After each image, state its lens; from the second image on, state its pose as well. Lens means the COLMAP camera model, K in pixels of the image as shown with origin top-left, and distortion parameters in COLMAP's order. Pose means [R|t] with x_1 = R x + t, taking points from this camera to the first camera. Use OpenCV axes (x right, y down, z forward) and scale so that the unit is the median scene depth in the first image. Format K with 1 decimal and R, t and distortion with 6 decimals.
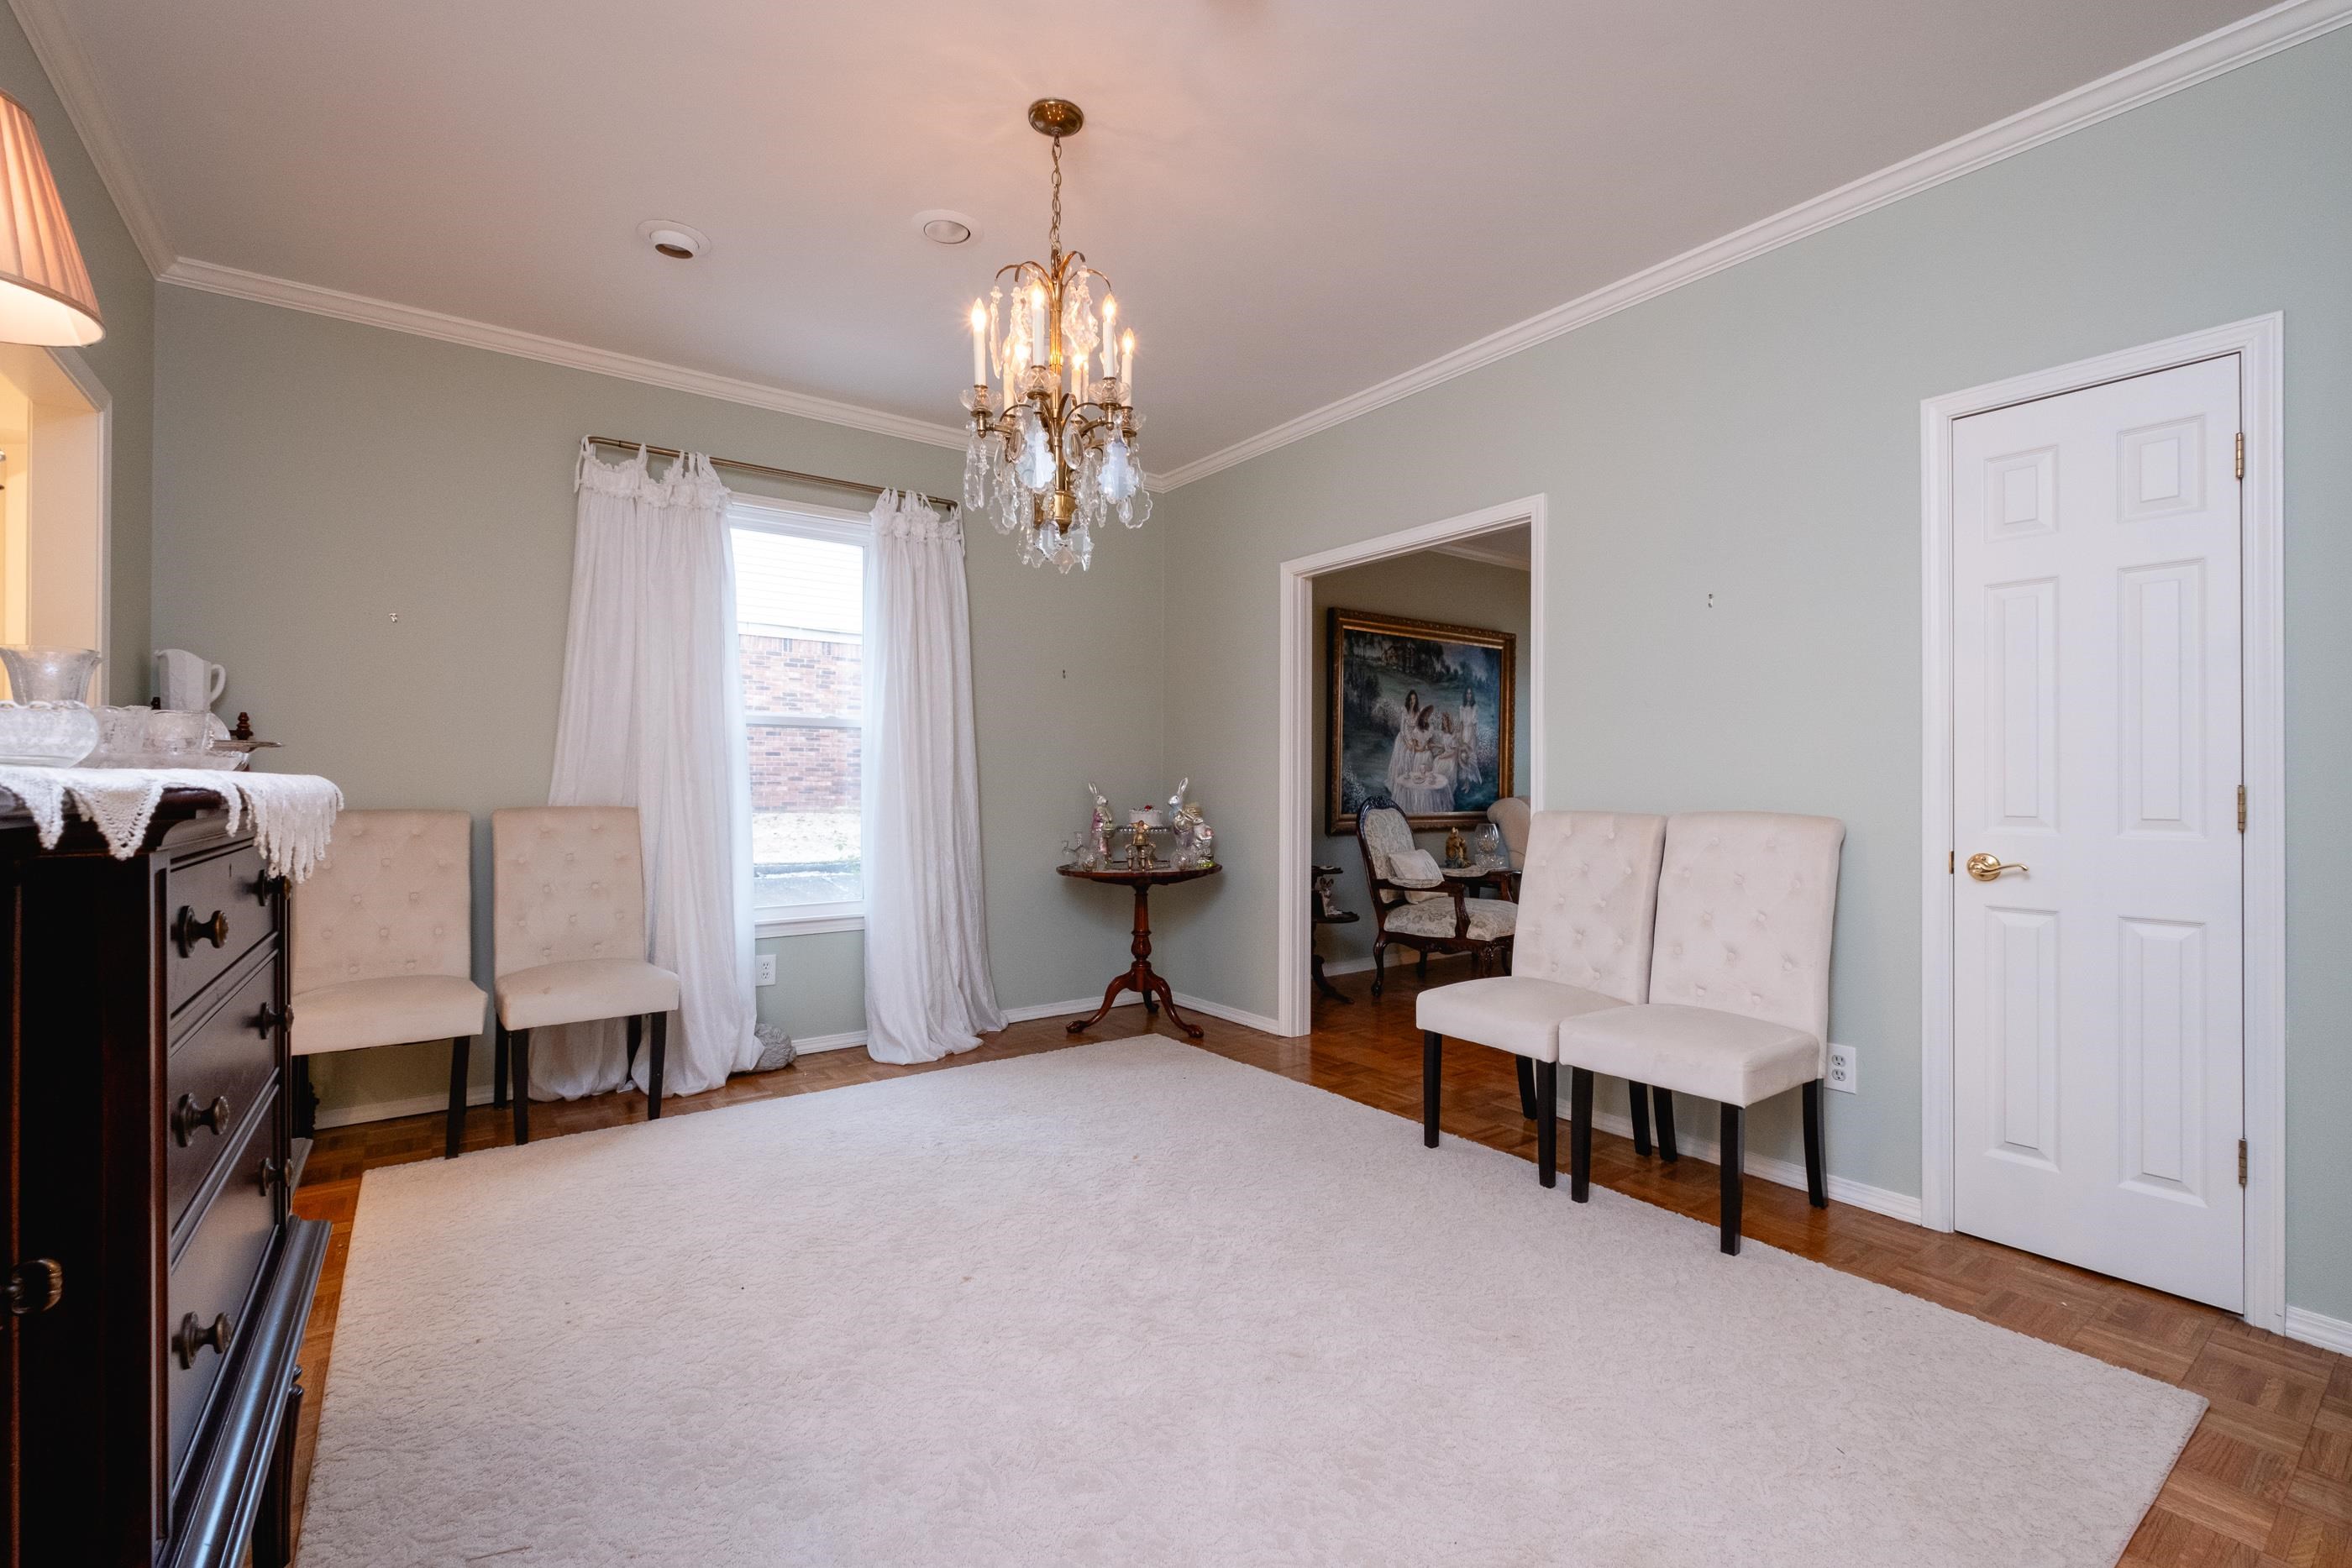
lens RADIAL K [[1018.7, 0, 1204.8], [0, 1018.7, 786.9], [0, 0, 1]] dist [0.005896, -0.004309]
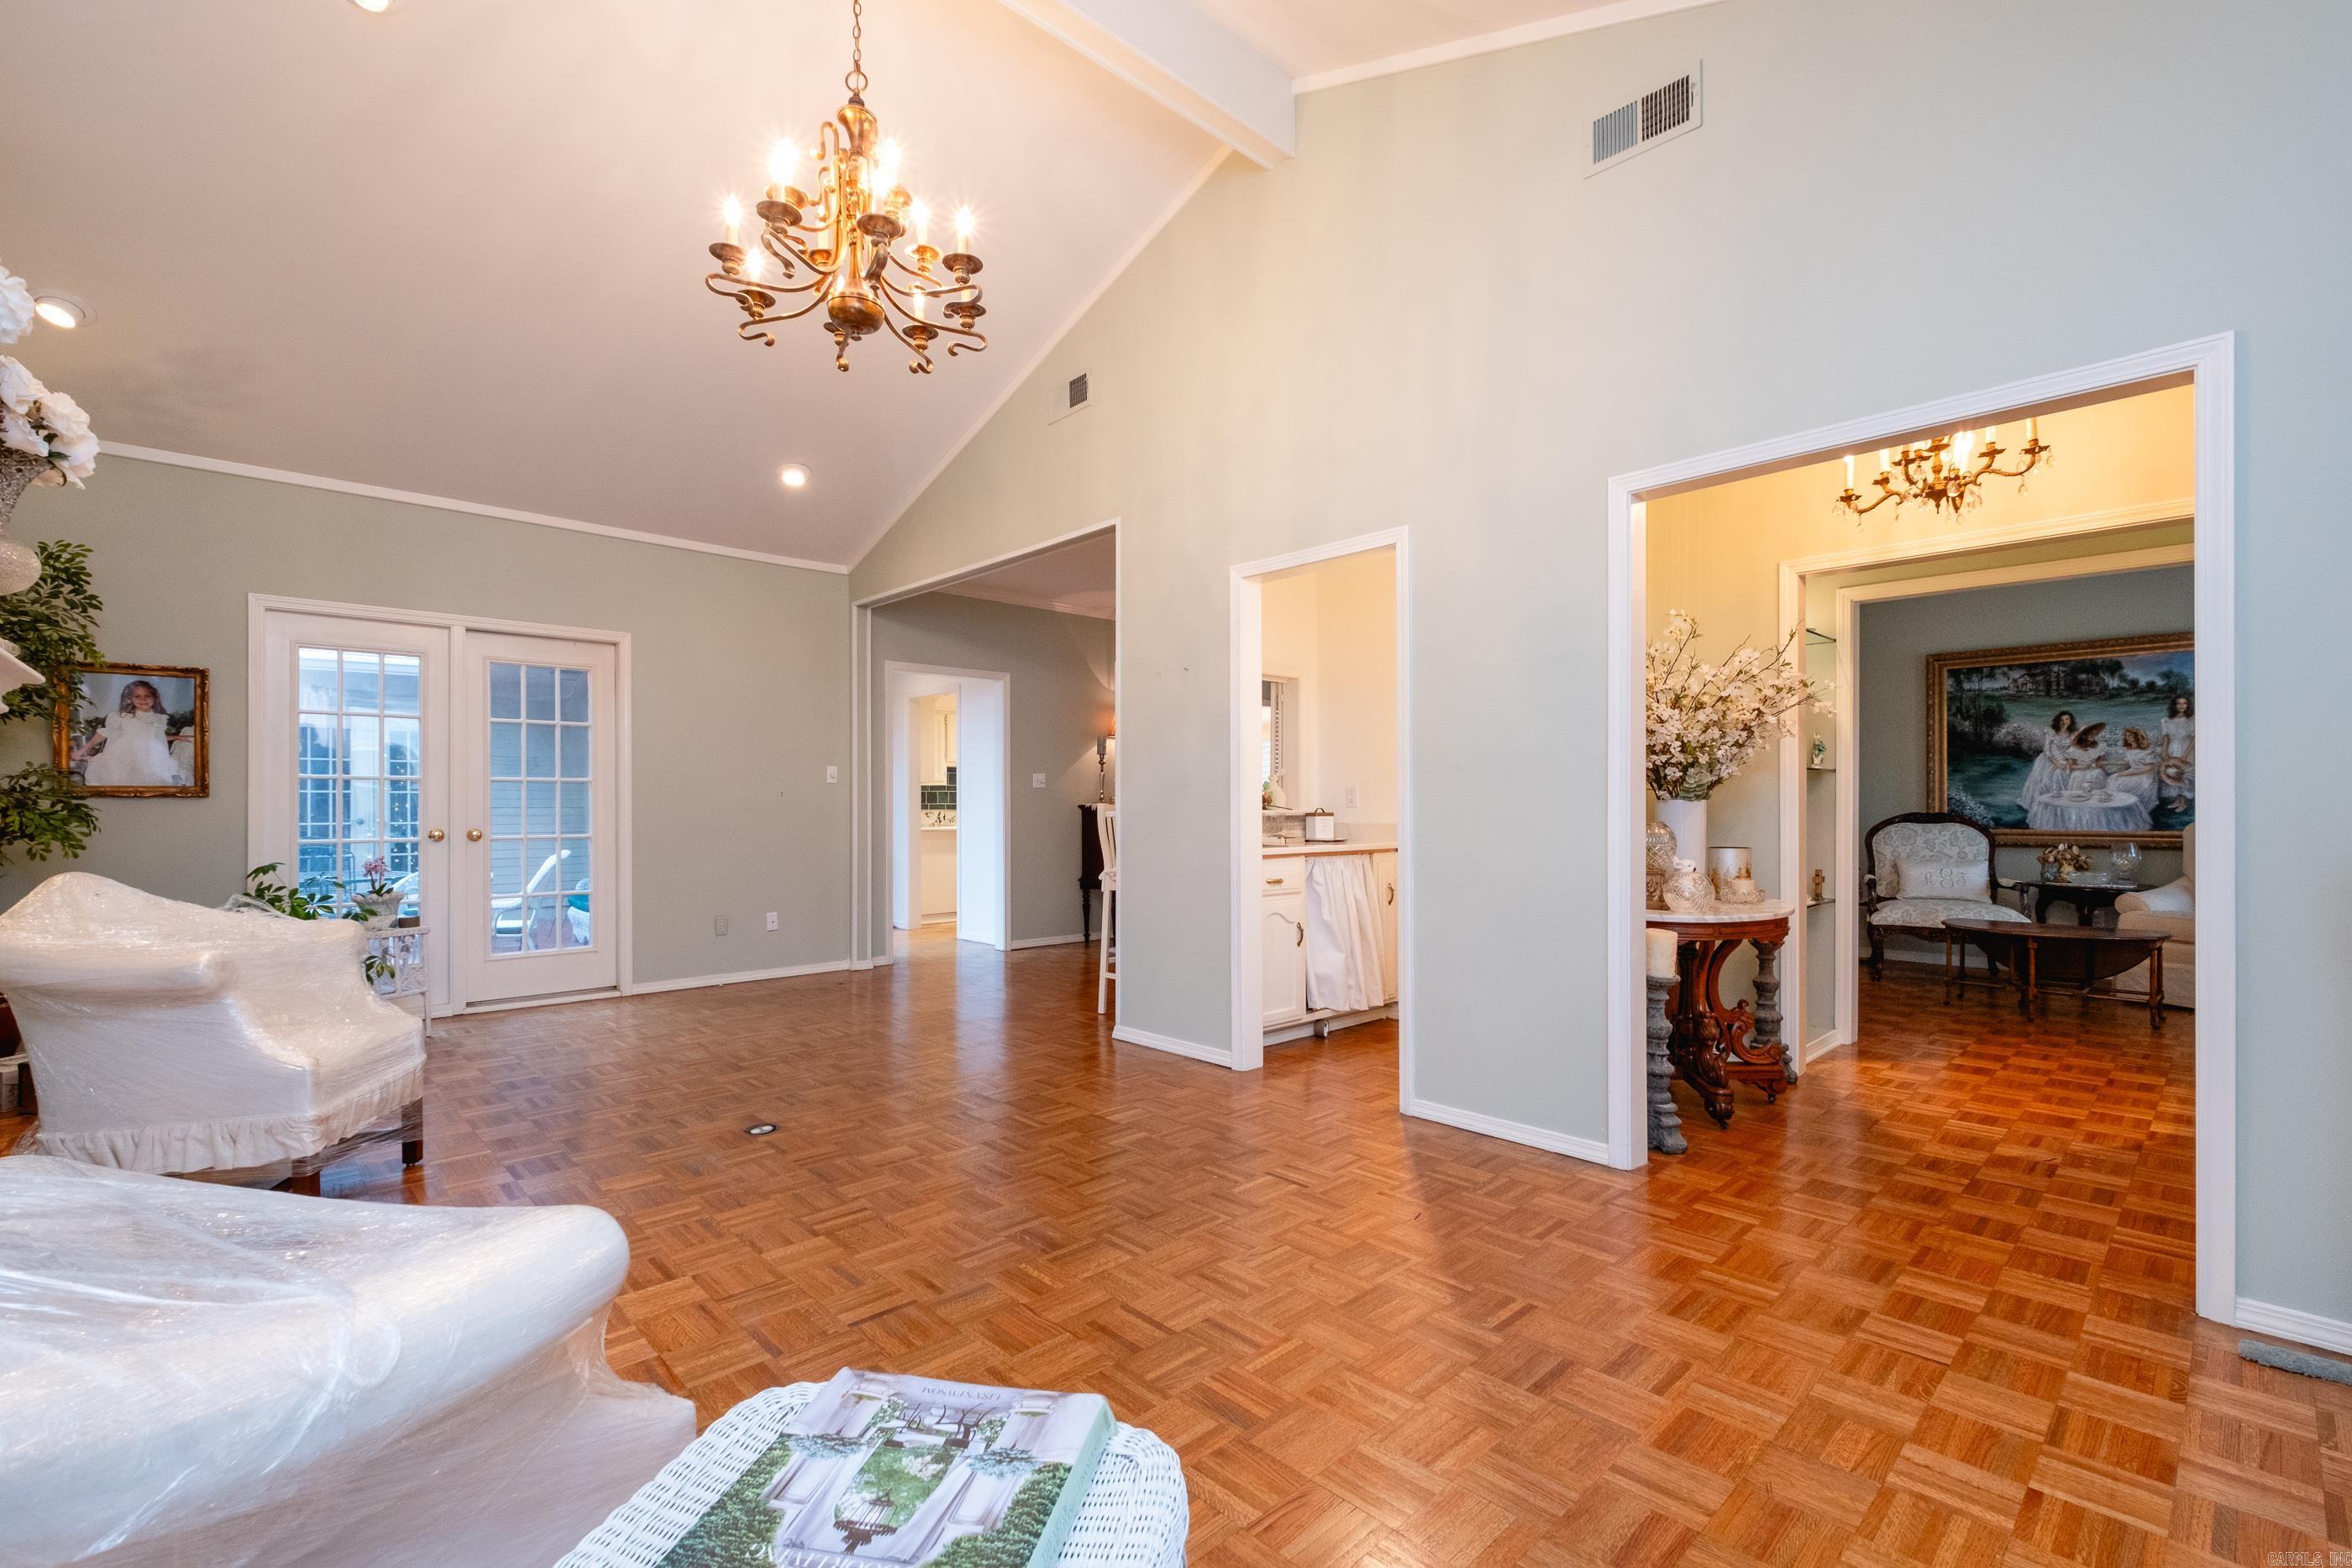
lens RADIAL K [[1018.7, 0, 1194.7], [0, 1018.7, 799.2], [0, 0, 1]] dist [0.005896, -0.004309]
pose [[0.126563, -0.009602, -0.991912, 1.119543], [-0.000259, 0.999953, -0.009713, 0.004254], [0.991958, 0.001486, 0.126555, 0.000979]]
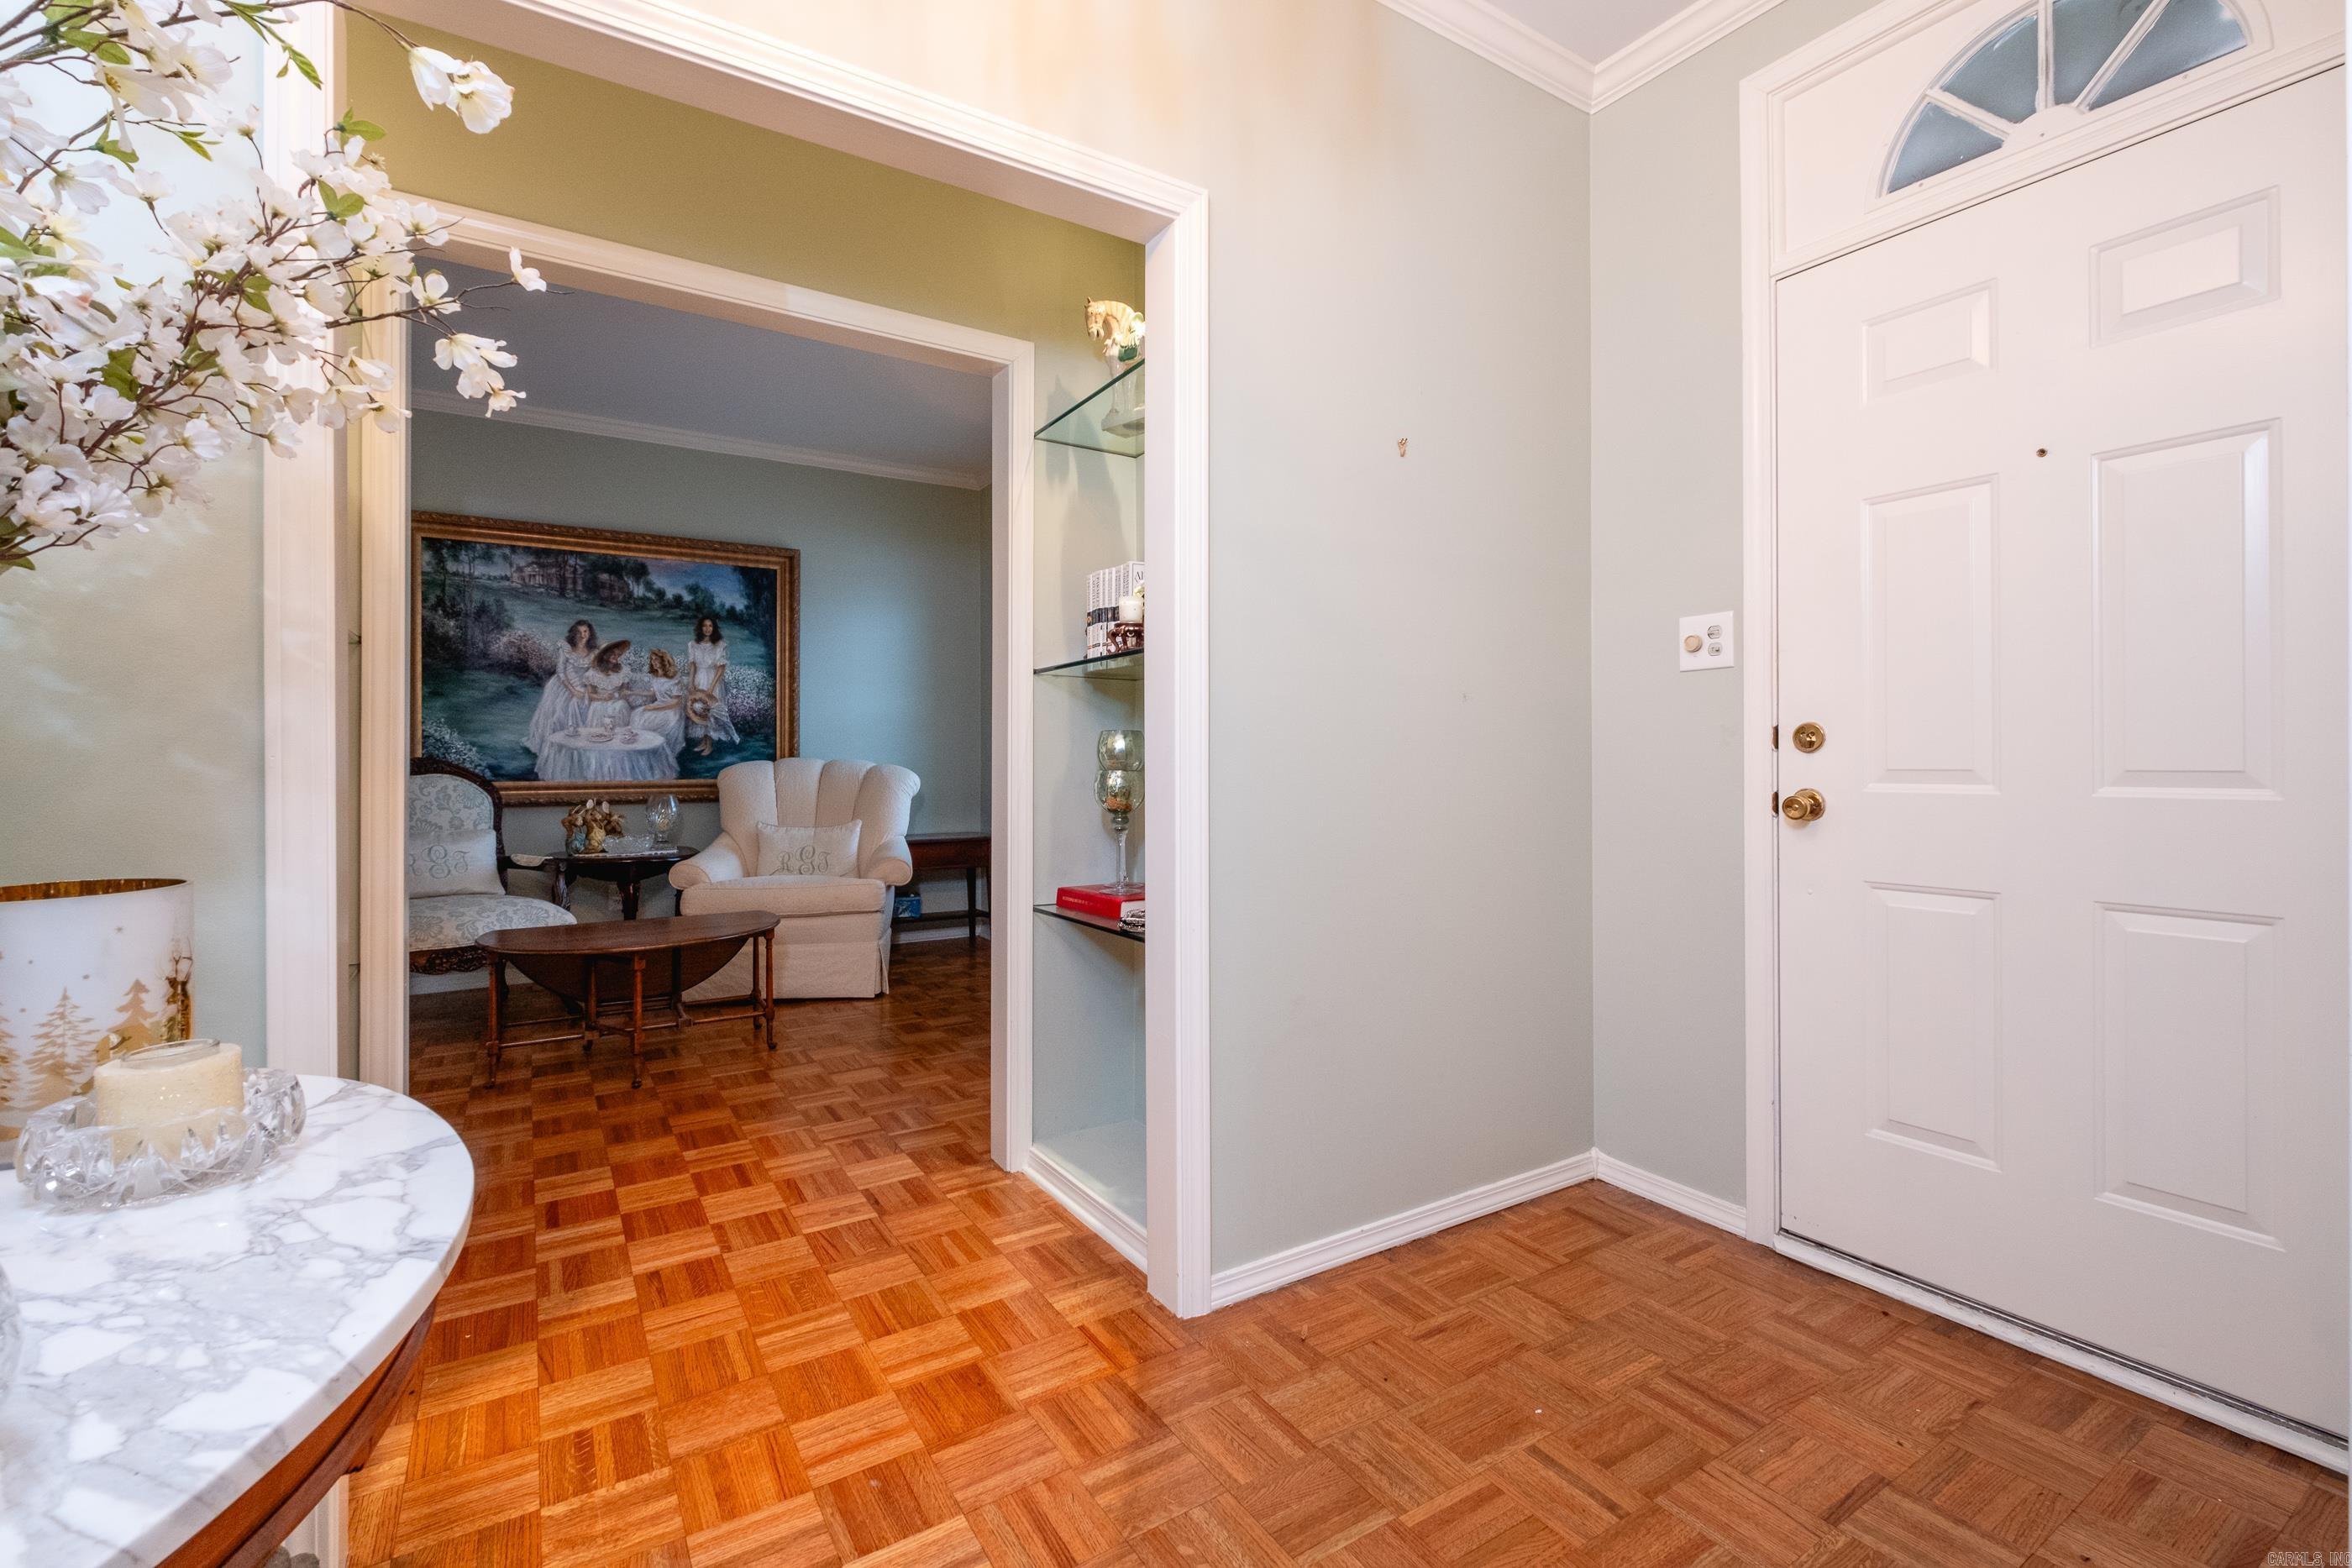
lens RADIAL K [[1018.7, 0, 1187.1], [0, 1018.7, 762.0], [0, 0, 1]] dist [0.005896, -0.004309]
pose [[0.997516, -0.005401, -0.070233, 0.711518], [0.005710, 0.999975, 0.004193, 0.010510], [0.070209, -0.004583, 0.997522, 0.273511]]
